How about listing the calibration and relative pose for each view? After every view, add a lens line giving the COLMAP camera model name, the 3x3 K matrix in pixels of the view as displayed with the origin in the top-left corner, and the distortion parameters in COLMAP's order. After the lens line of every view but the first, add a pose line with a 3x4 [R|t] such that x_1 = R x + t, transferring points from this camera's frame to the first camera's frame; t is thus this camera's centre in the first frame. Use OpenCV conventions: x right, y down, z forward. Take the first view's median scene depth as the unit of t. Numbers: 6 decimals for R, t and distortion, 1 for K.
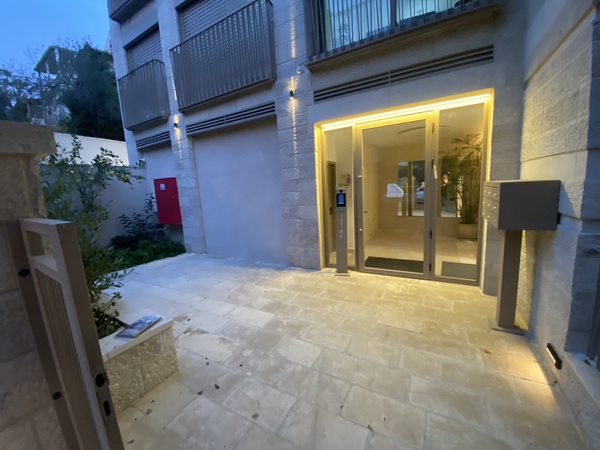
lens RADIAL K [[245.1, 0, 299.4], [0, 245.1, 224.0], [0, 0, 1]] dist [-0.024828, -0.002407]
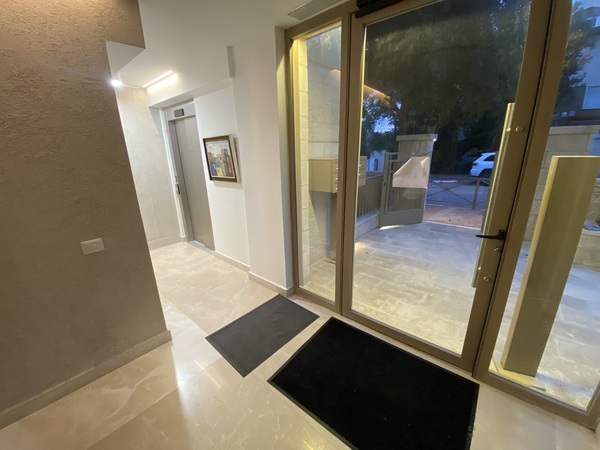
lens RADIAL K [[245.1, 0, 300.9], [0, 245.1, 225.8], [0, 0, 1]] dist [-0.024828, -0.002407]
pose [[-0.976609, 0.028075, 0.213182, 0.606940], [0.118480, 0.897615, 0.424559, -0.322946], [-0.179436, 0.439886, -0.879945, 1.805040]]
